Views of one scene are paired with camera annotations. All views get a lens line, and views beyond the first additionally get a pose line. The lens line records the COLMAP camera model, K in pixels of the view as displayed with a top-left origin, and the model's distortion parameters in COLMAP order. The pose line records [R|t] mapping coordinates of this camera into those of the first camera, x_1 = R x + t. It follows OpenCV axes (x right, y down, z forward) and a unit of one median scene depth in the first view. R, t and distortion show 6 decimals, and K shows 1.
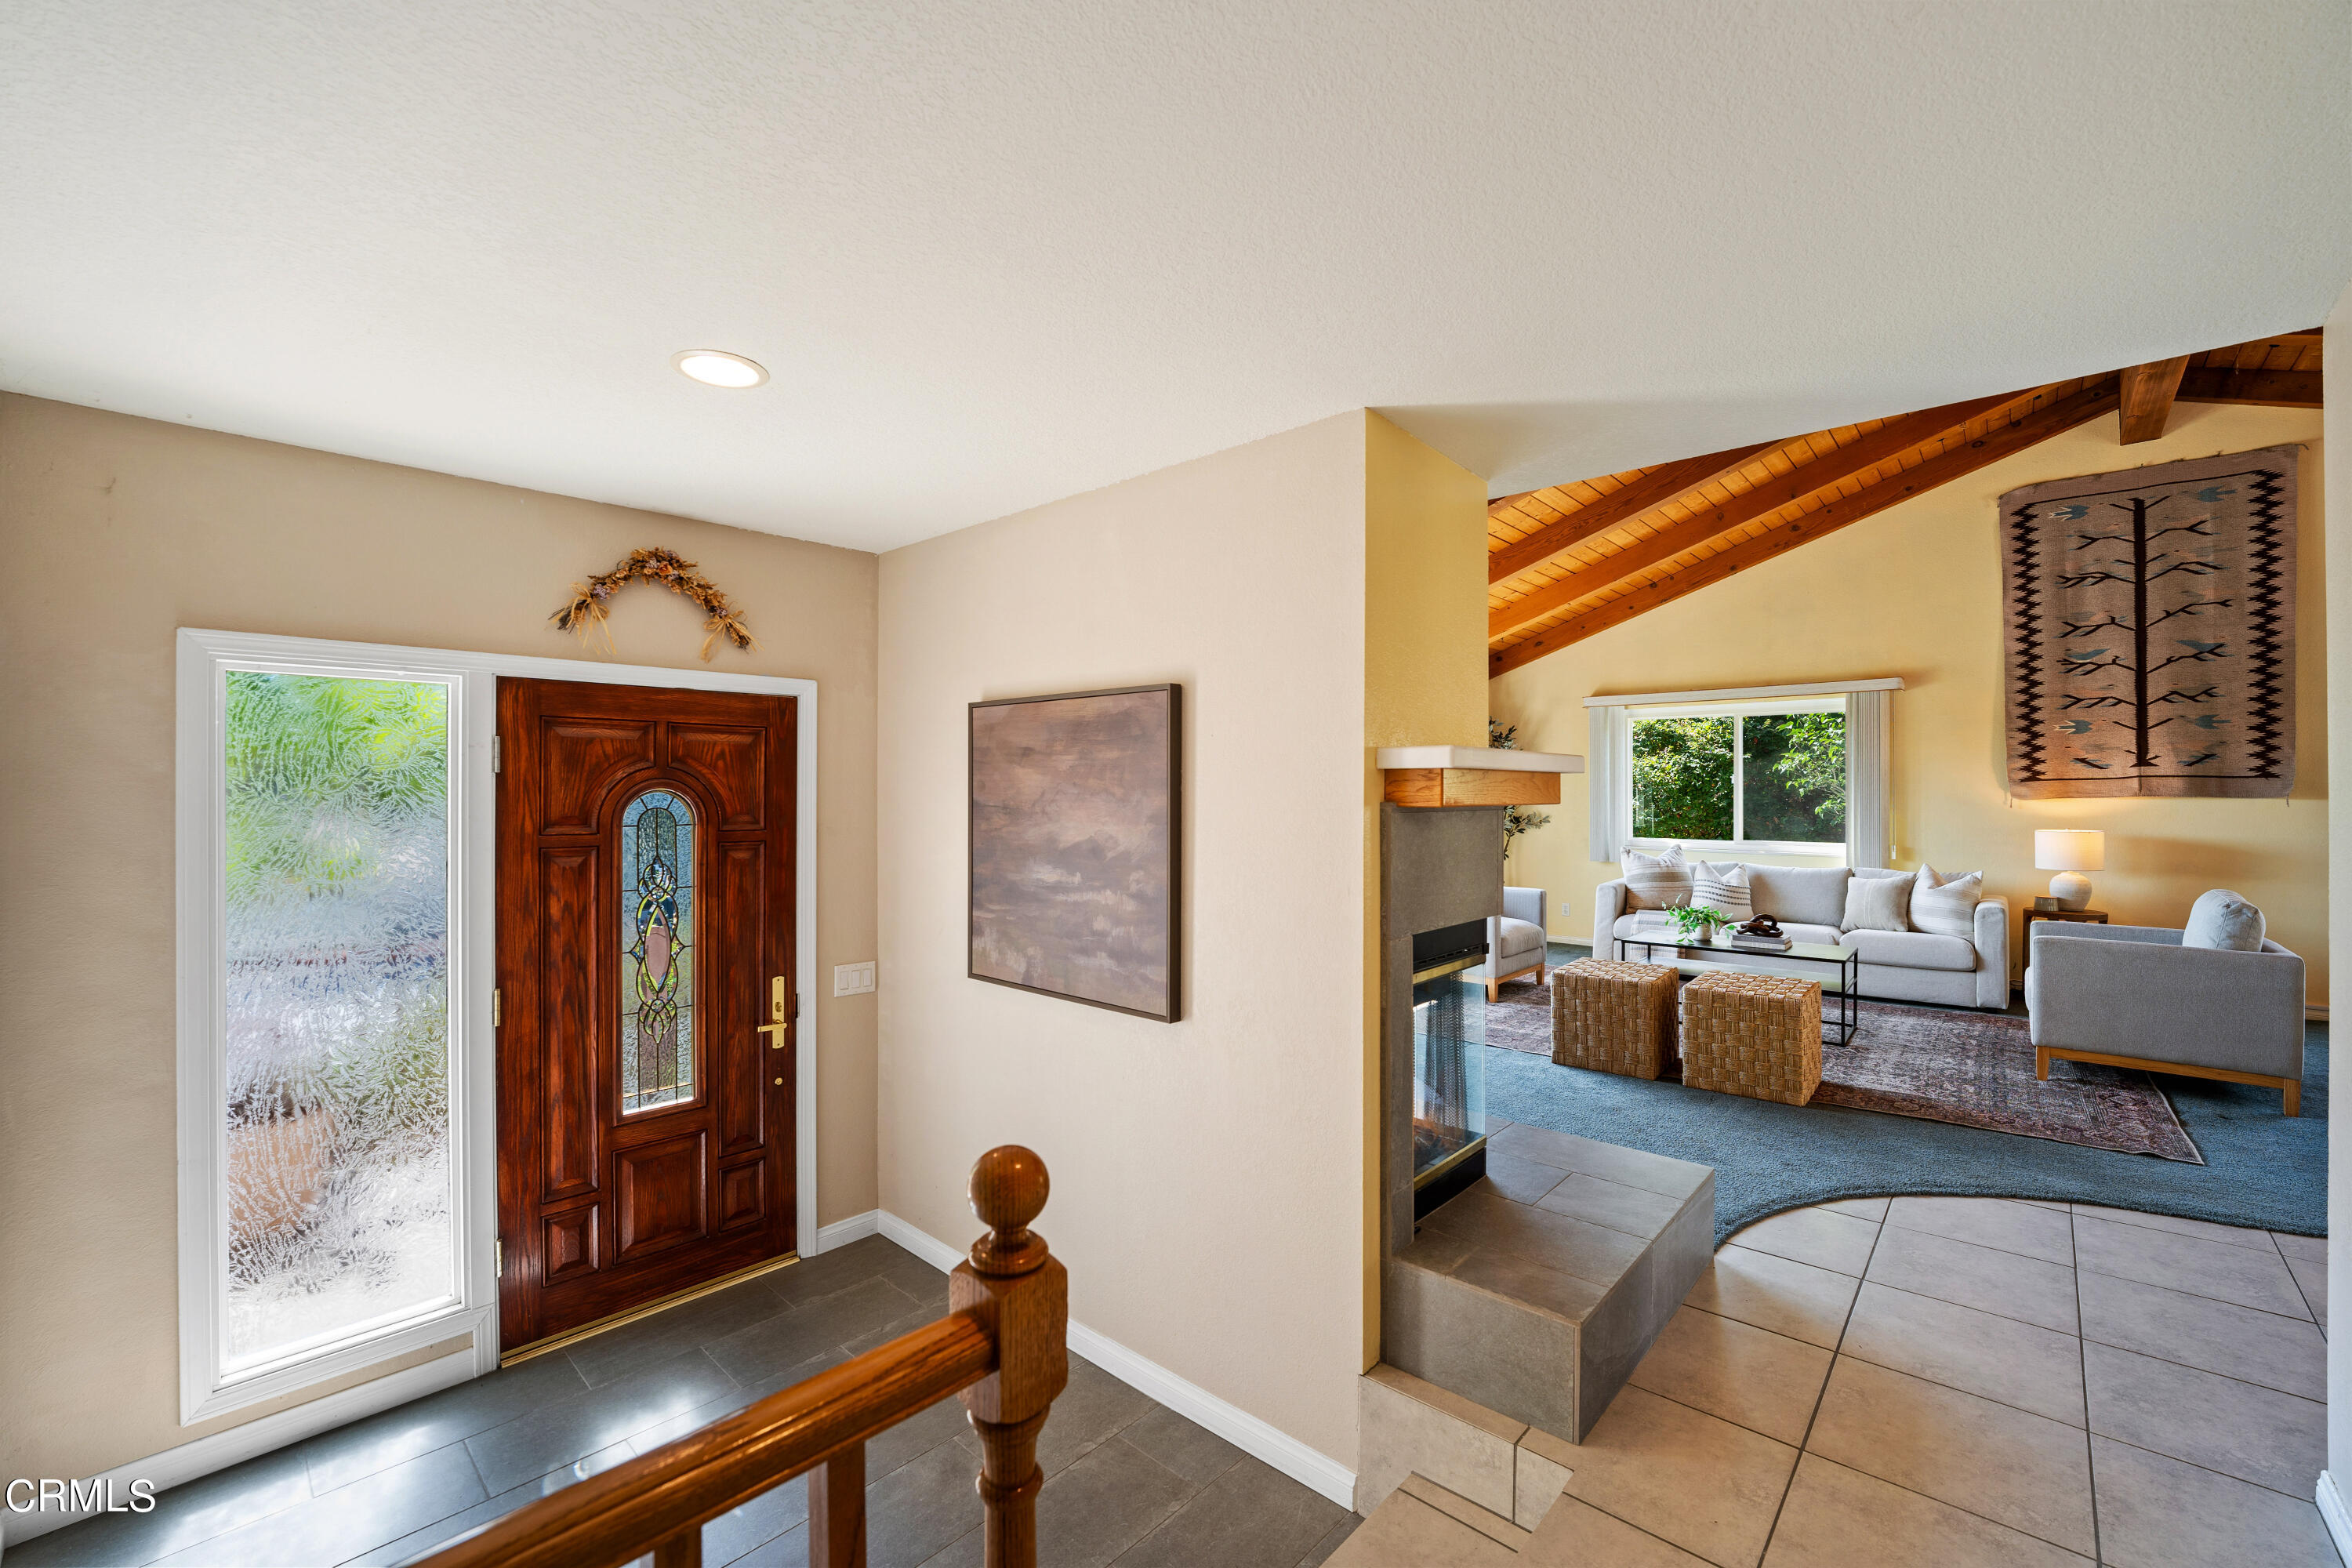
lens RADIAL K [[978.9, 0, 1193.1], [0, 978.9, 784.9], [0, 0, 1]] dist [-0.013221, 0.002234]
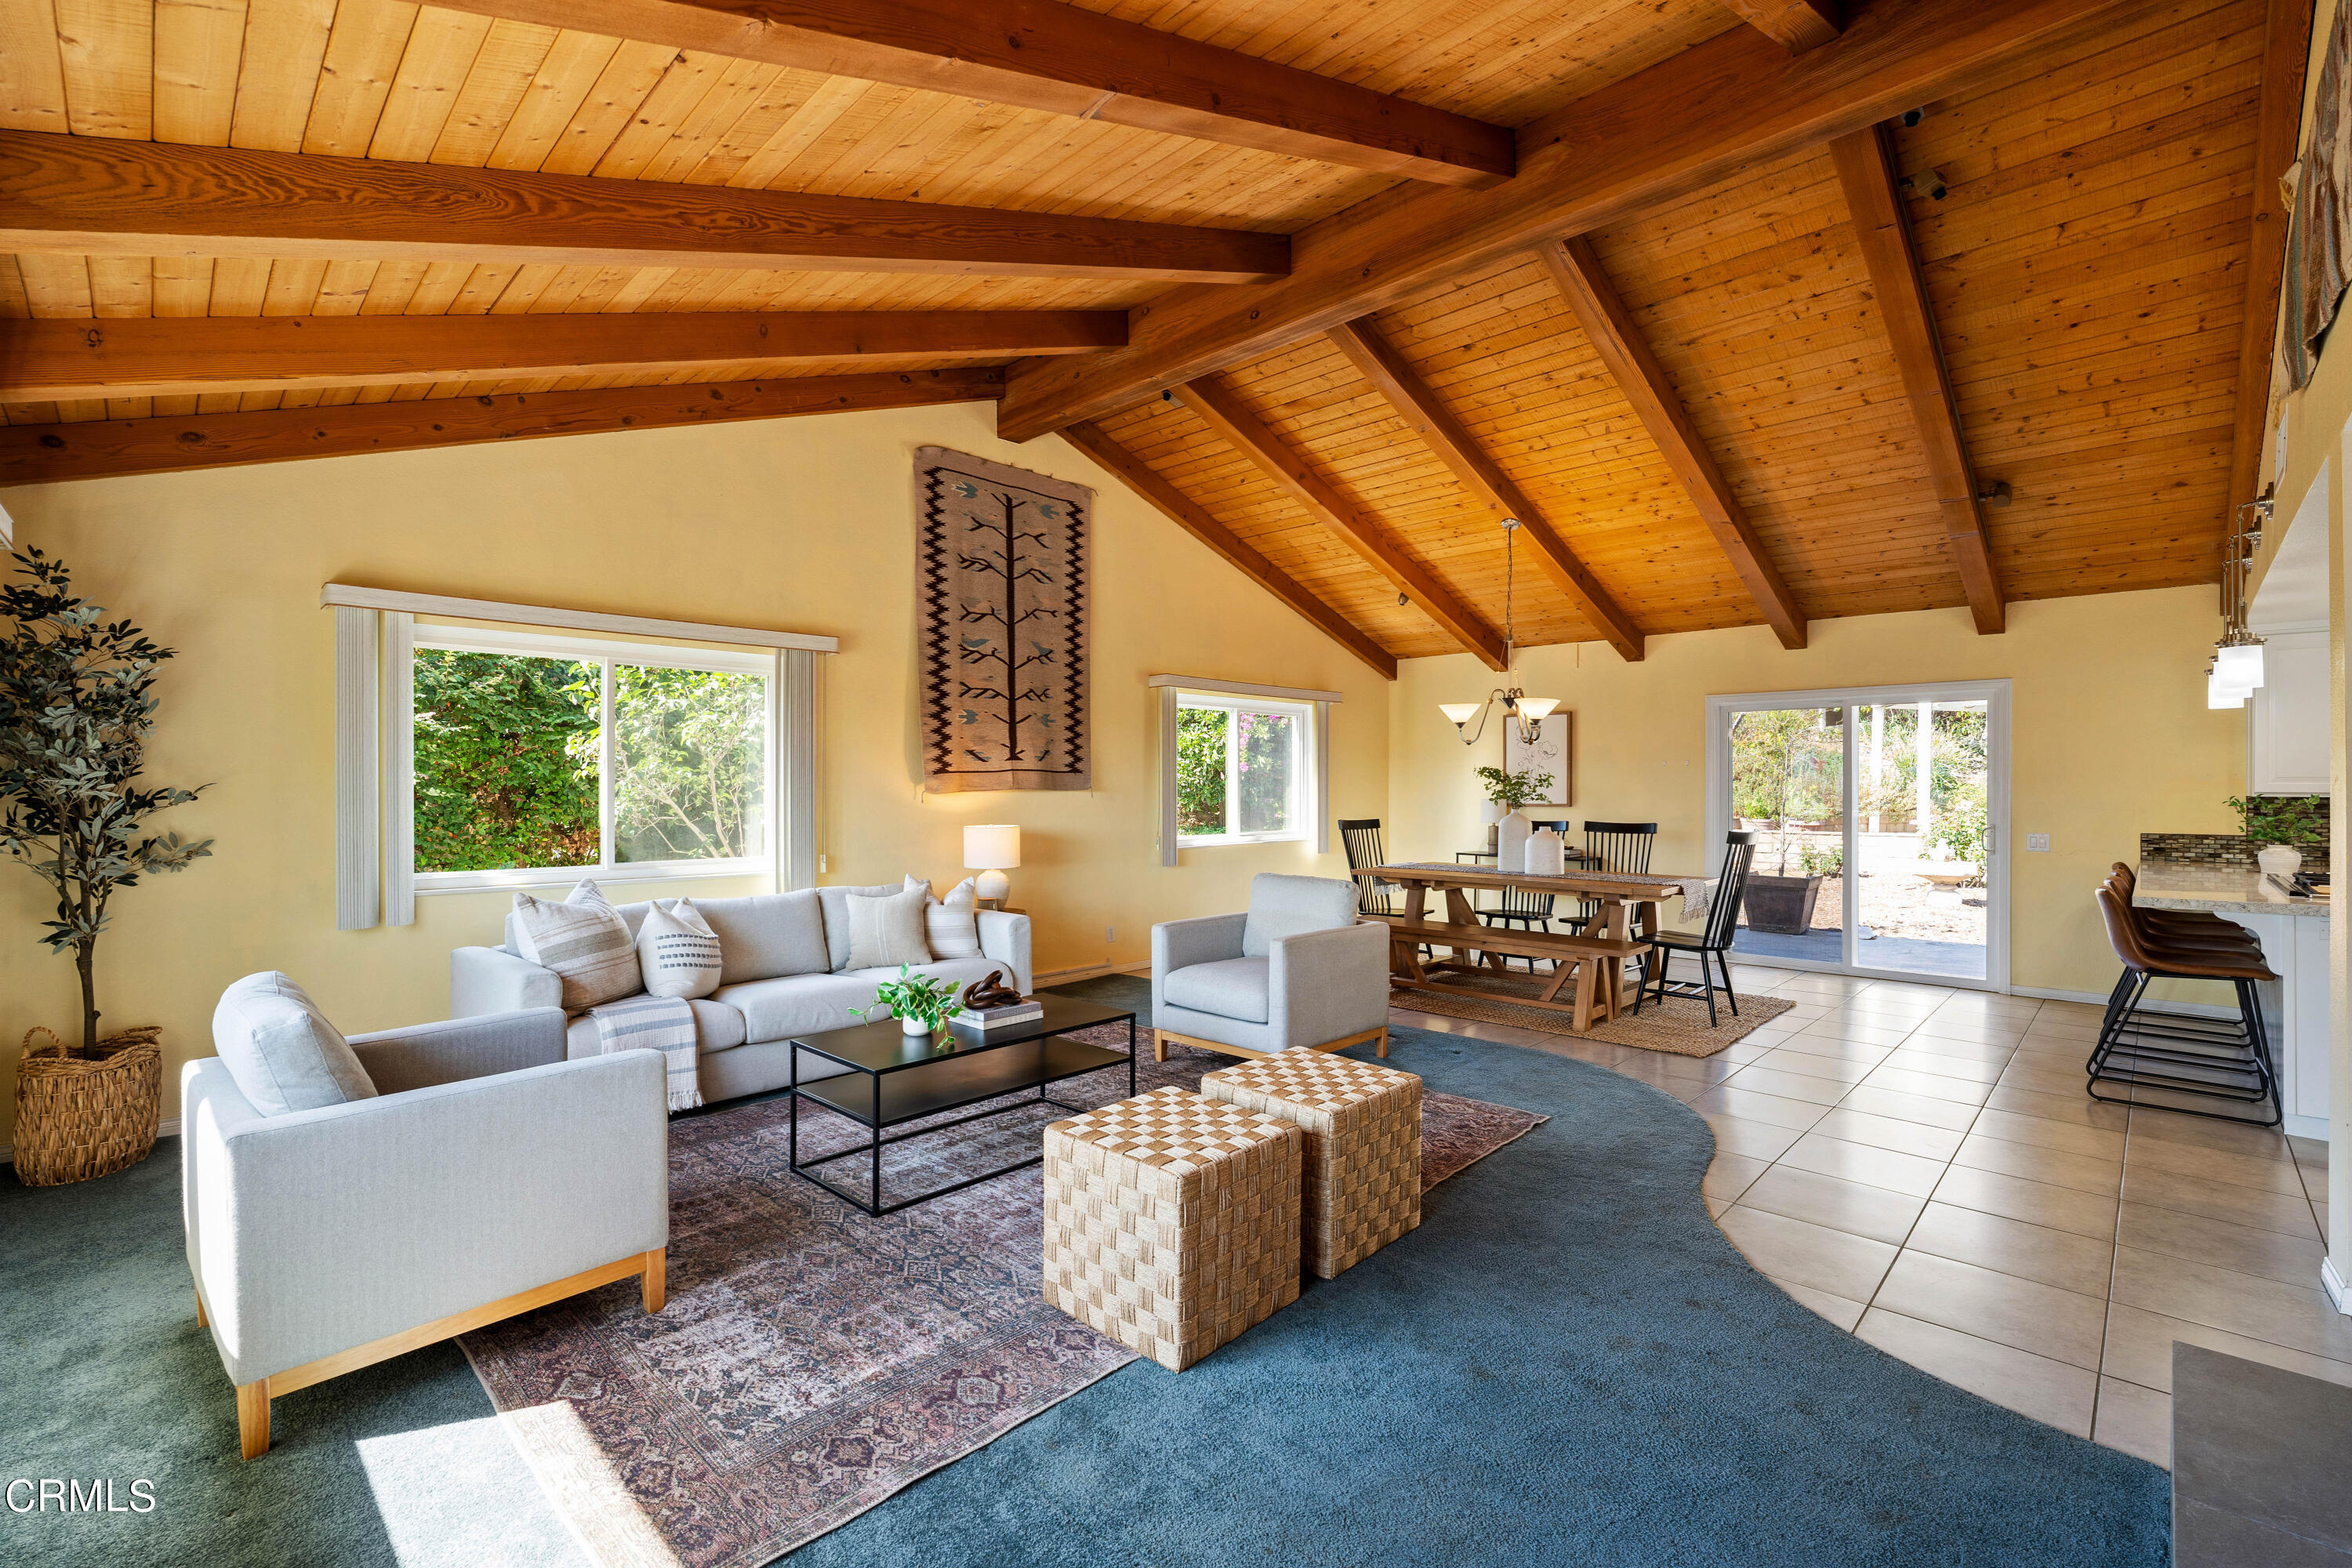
lens RADIAL K [[1027.1, 0, 1171.7], [0, 1027.1, 782.8], [0, 0, 1]] dist [-0.018602, -0.000402]
pose [[0.055074, 0.006546, 0.998461, -0.081114], [-0.002868, 0.999975, -0.006398, 0.010667], [-0.998478, -0.002511, 0.055091, 0.757627]]
